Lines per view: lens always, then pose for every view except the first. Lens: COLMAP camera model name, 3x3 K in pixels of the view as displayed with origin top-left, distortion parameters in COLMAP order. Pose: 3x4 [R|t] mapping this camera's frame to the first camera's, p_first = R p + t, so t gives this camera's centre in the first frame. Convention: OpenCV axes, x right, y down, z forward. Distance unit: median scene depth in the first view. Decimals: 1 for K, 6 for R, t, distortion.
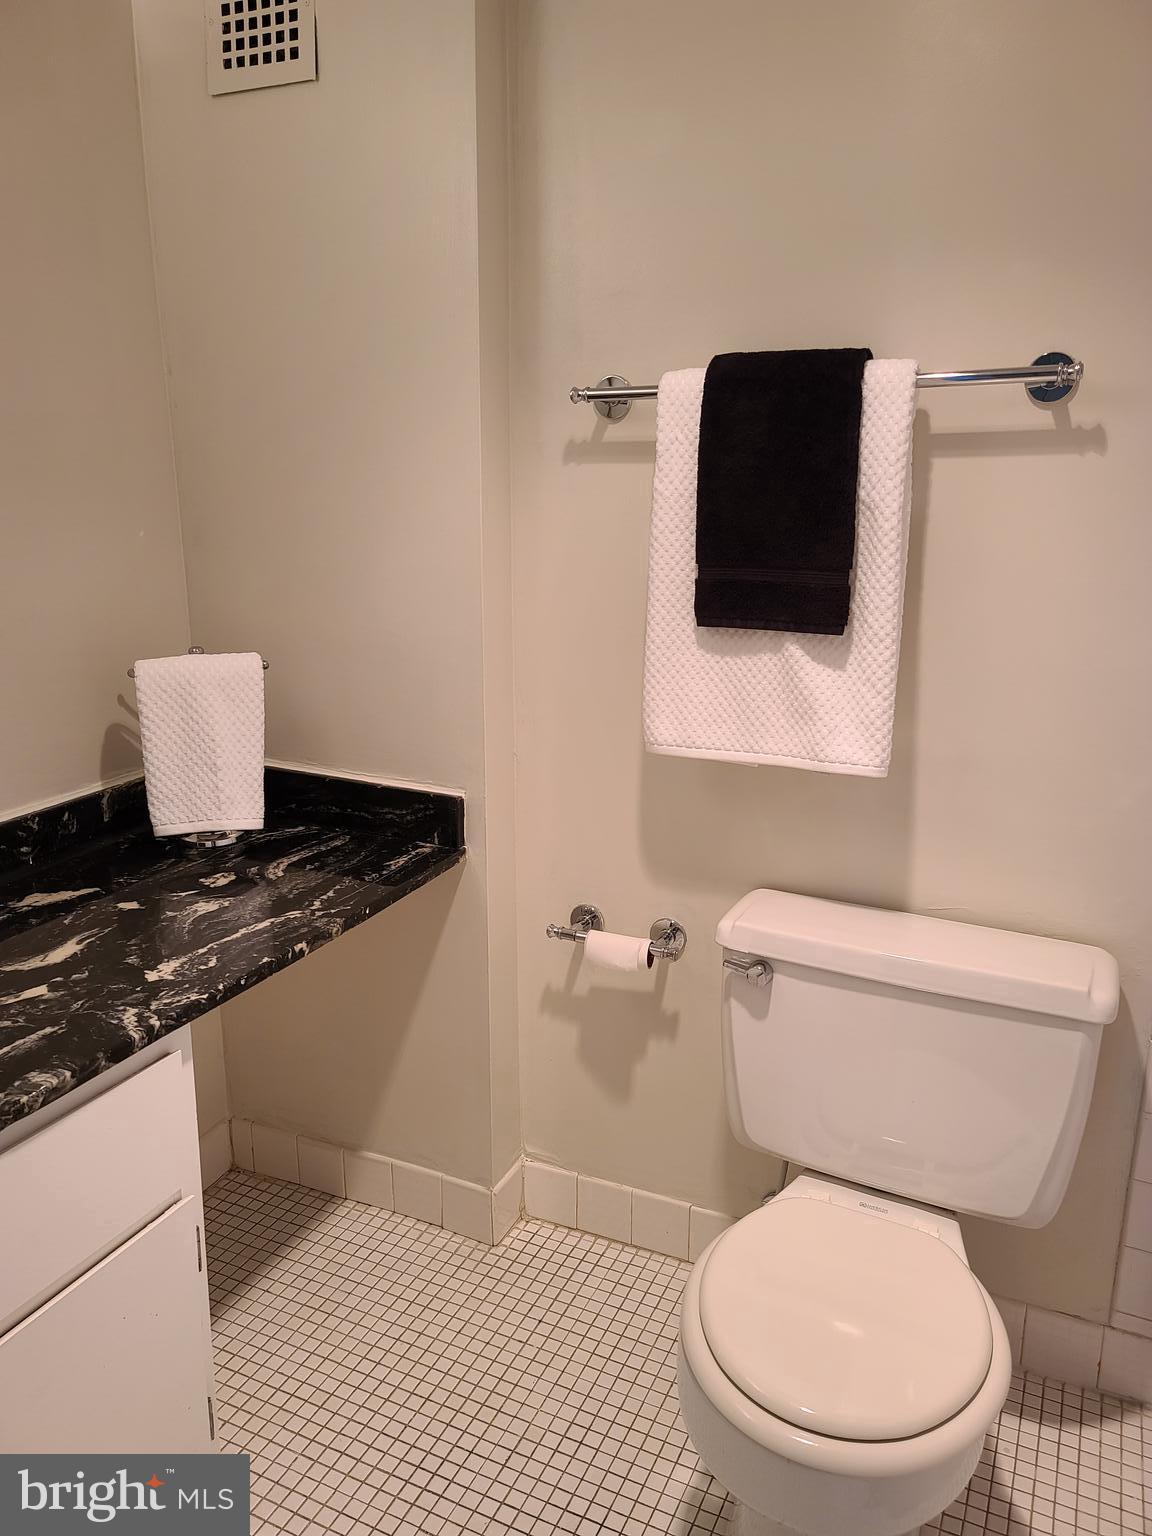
lens RADIAL K [[1107.1, 0, 580.8], [0, 1107.1, 840.6], [0, 0, 1]] dist [0.087394, -0.056048]
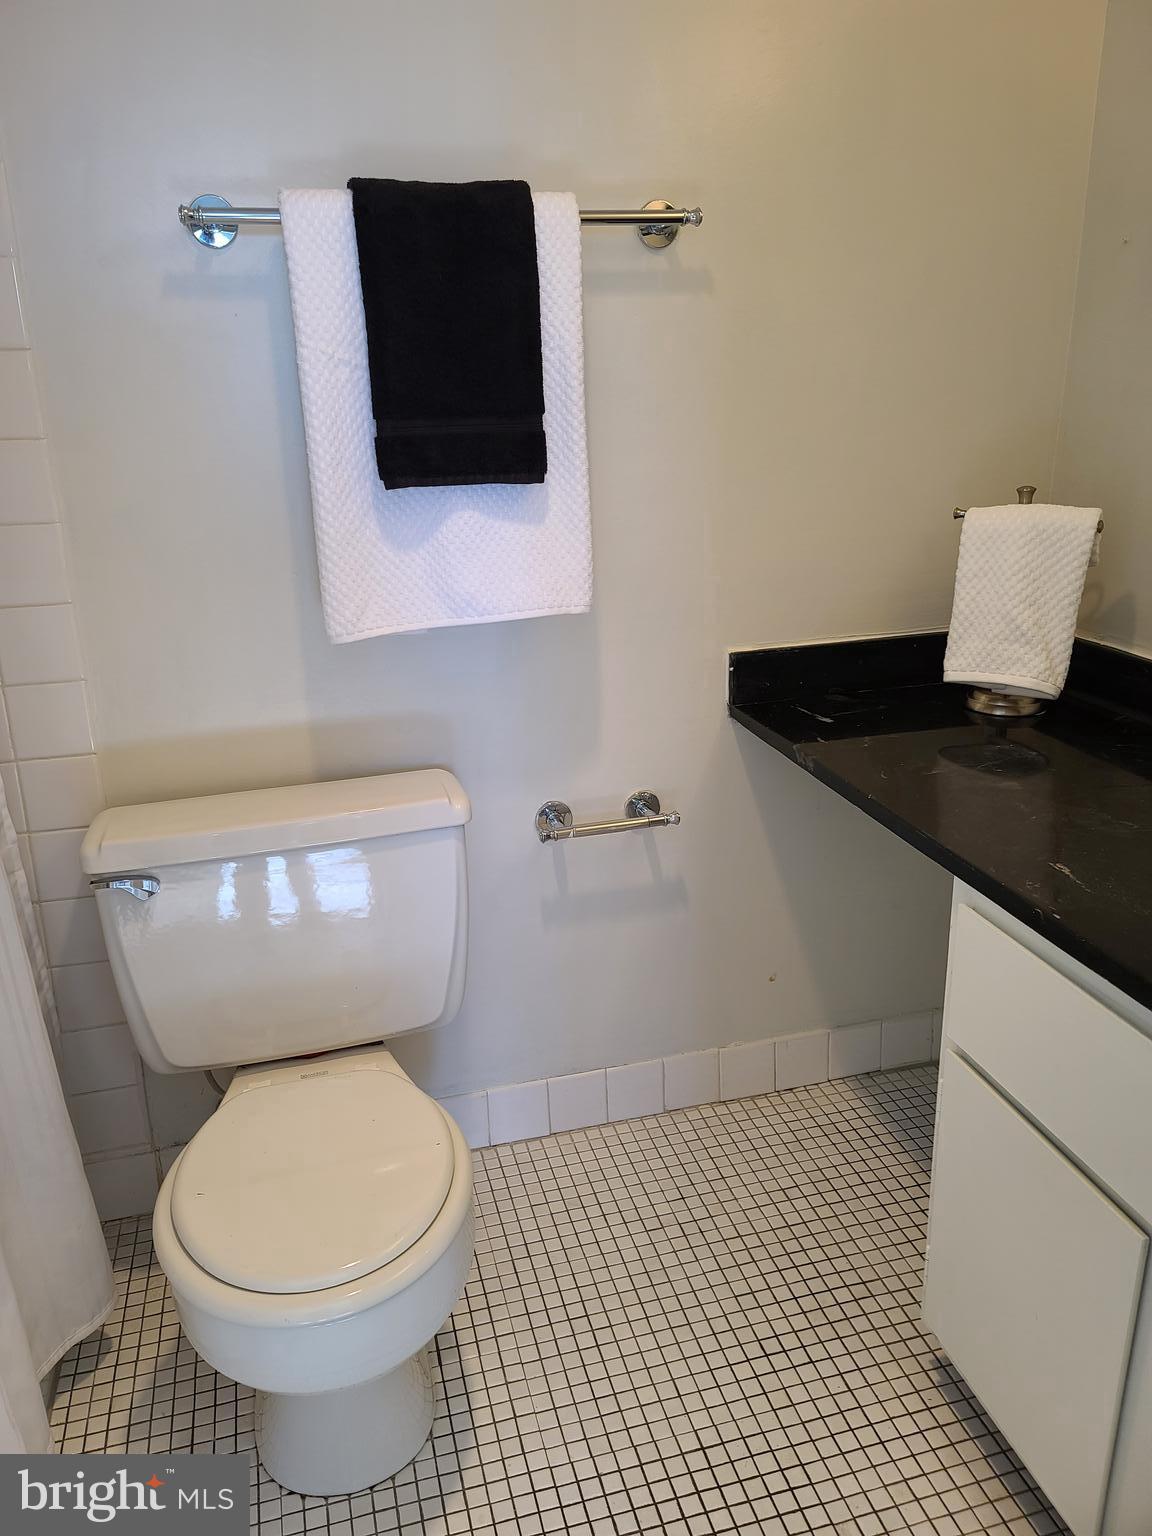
lens RADIAL K [[1119.7, 0, 576.0], [0, 1119.7, 768.0], [0, 0, 1]] dist [0.092147, -0.000066]
pose [[0.733334, -0.266067, 0.625643, -1.146162], [0.231260, 0.962988, 0.138463, -0.180319], [-0.639328, 0.043147, 0.767723, 0.553136]]
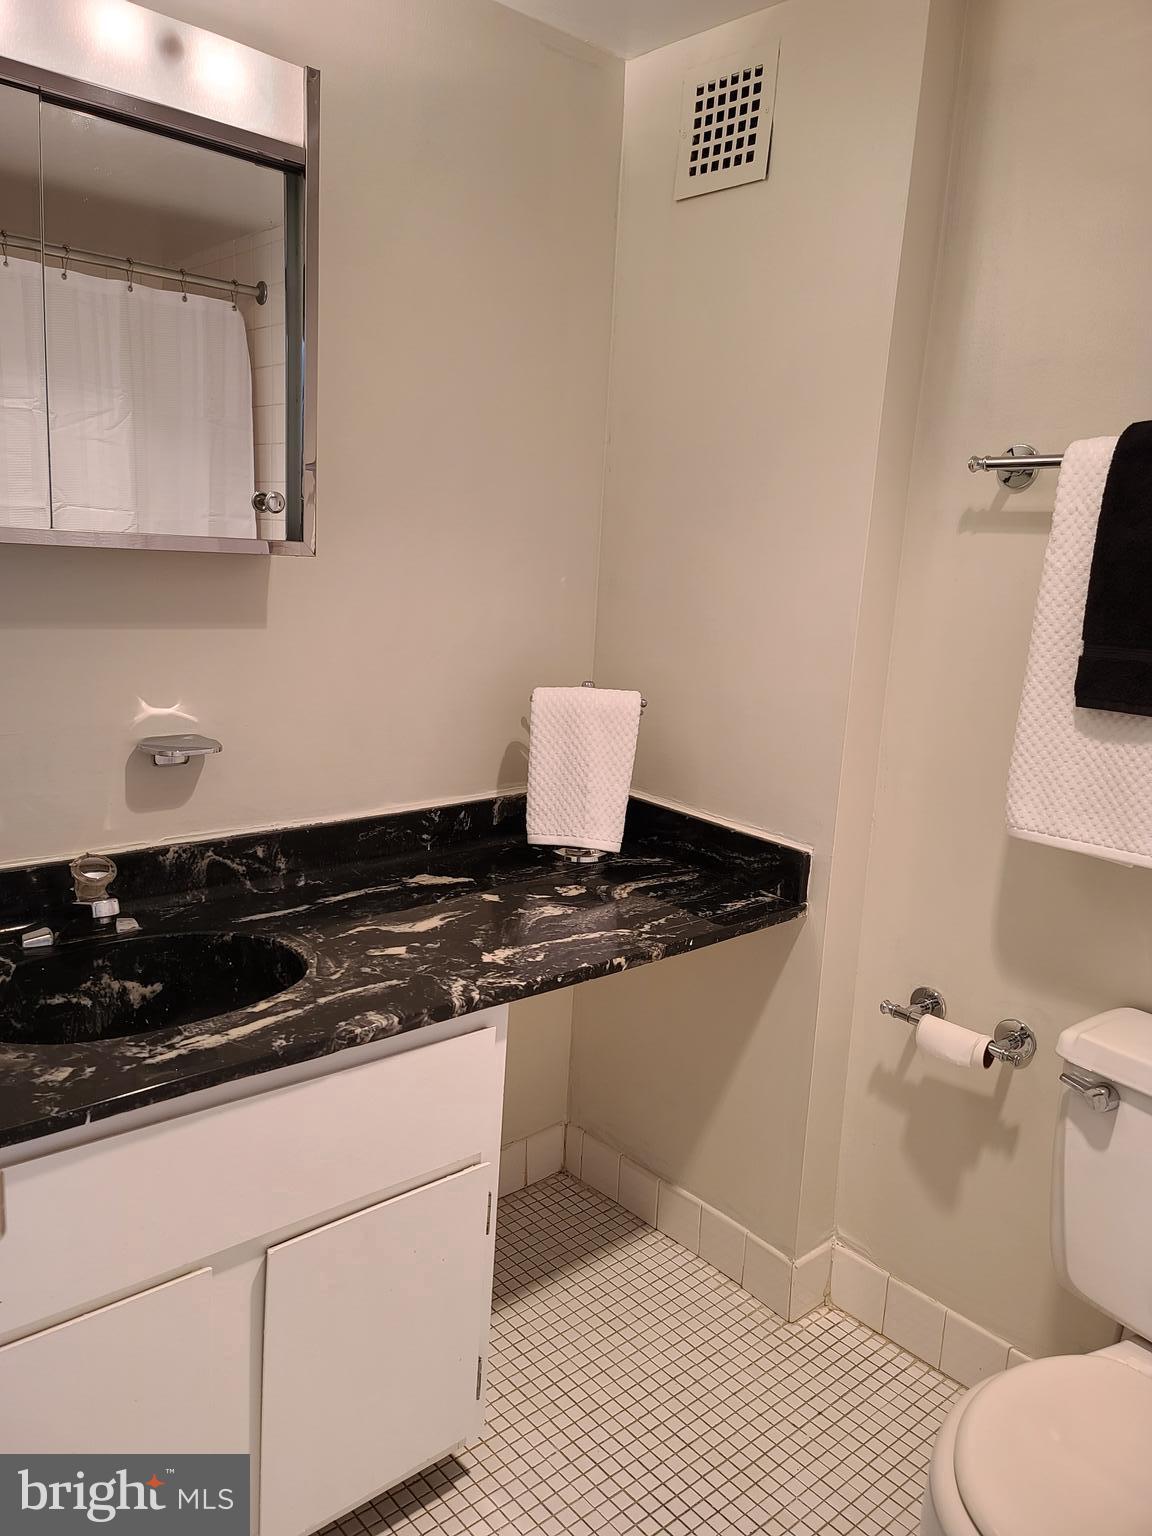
lens RADIAL K [[1107.1, 0, 580.8], [0, 1107.1, 840.6], [0, 0, 1]] dist [0.087394, -0.056048]
pose [[0.915807, 0.152906, -0.371373, 0.079339], [-0.175562, 0.984077, -0.027761, 0.014604], [0.361214, 0.090623, 0.928069, -0.012925]]
